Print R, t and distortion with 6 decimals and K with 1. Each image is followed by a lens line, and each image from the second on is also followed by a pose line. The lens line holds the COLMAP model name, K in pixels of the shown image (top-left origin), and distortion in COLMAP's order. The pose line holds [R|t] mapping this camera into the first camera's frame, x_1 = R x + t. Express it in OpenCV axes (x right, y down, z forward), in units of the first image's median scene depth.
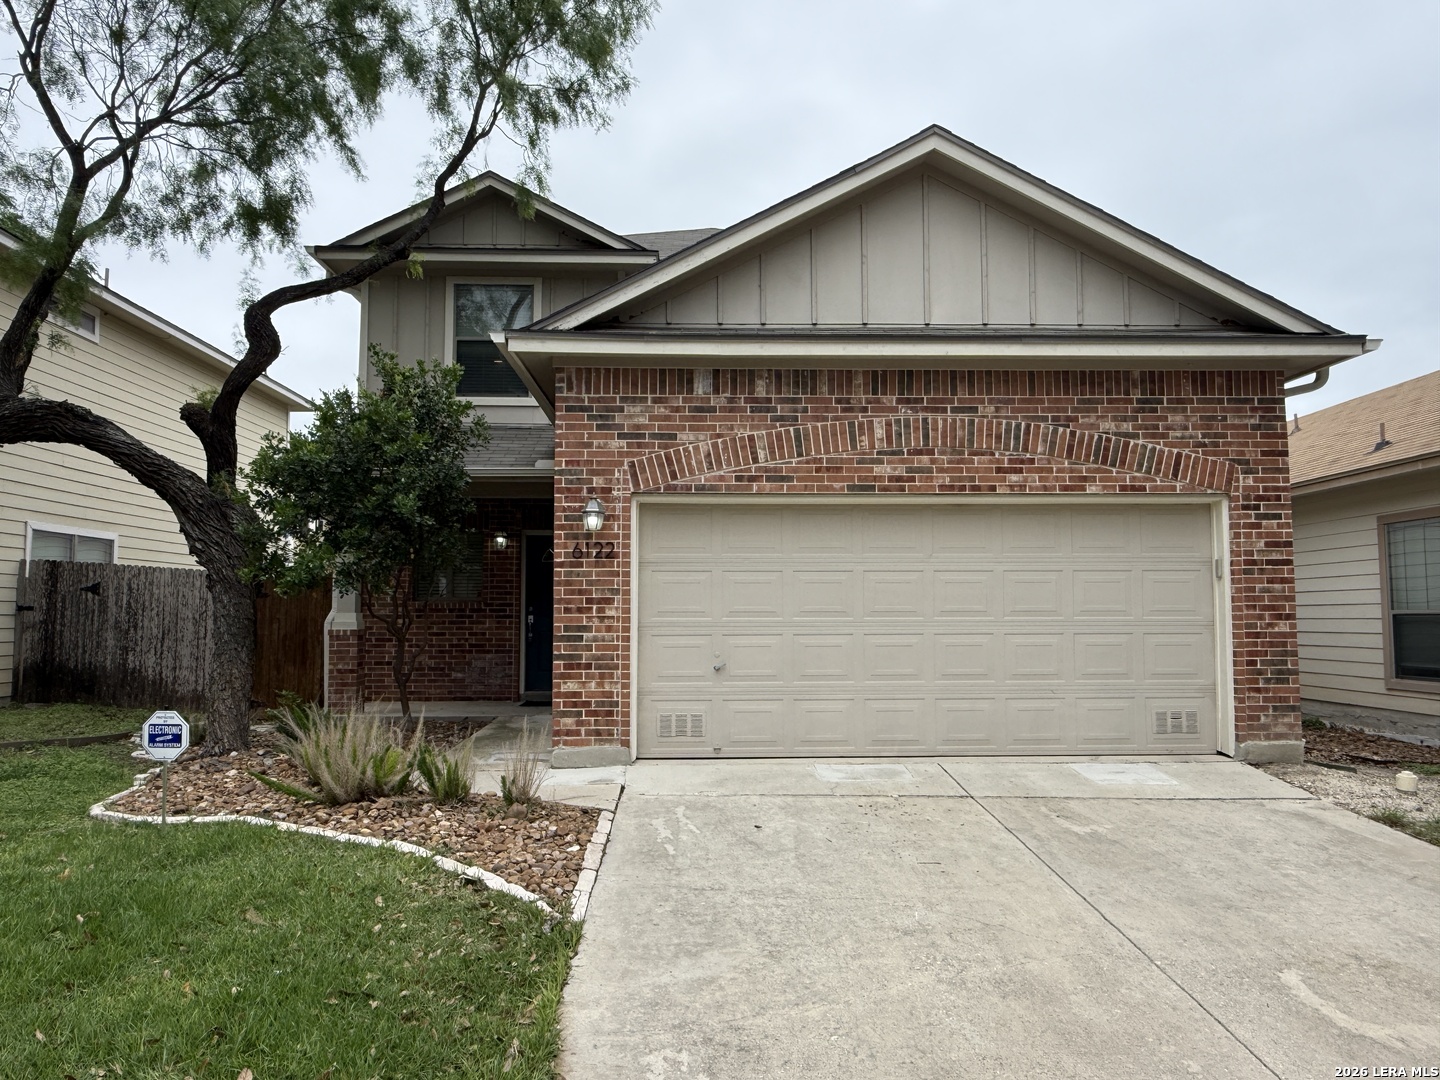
lens RADIAL K [[964.8, 0, 717.1], [0, 964.8, 543.1], [0, 0, 1]] dist [-0.001354, -0.003352]
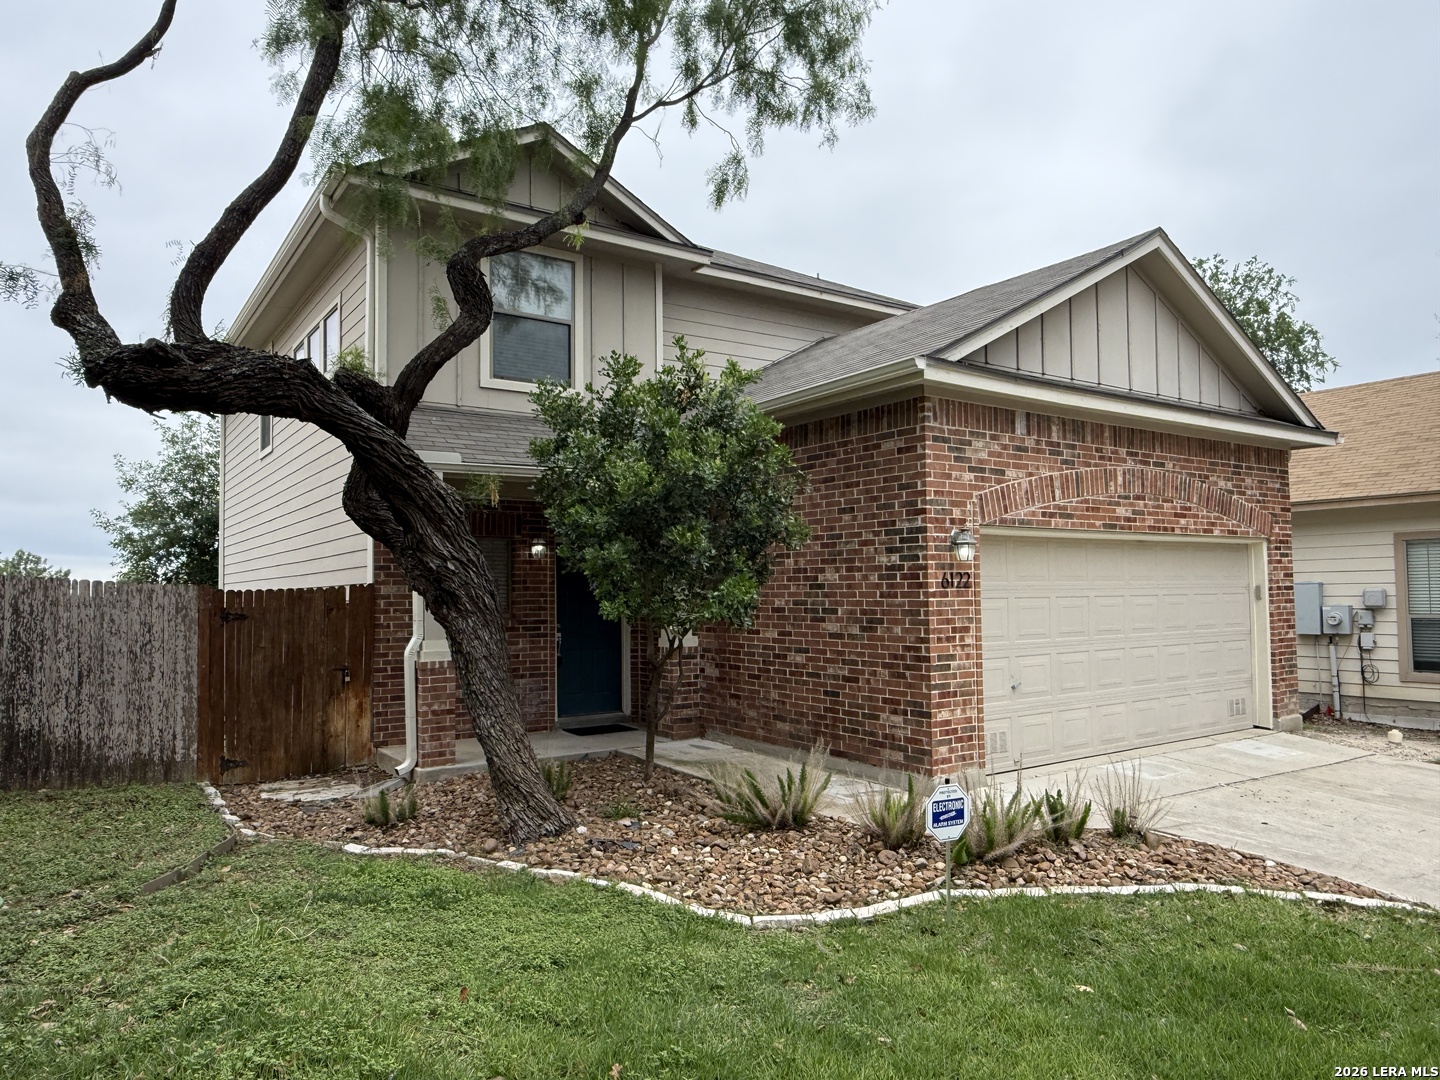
lens RADIAL K [[964.8, 0, 717.4], [0, 964.8, 542.5], [0, 0, 1]] dist [-0.001354, -0.003352]
pose [[0.838933, 0.020683, 0.543842, -0.882007], [-0.030641, 0.999488, 0.009254, -0.033582], [-0.543372, -0.024427, 0.839136, 0.276775]]
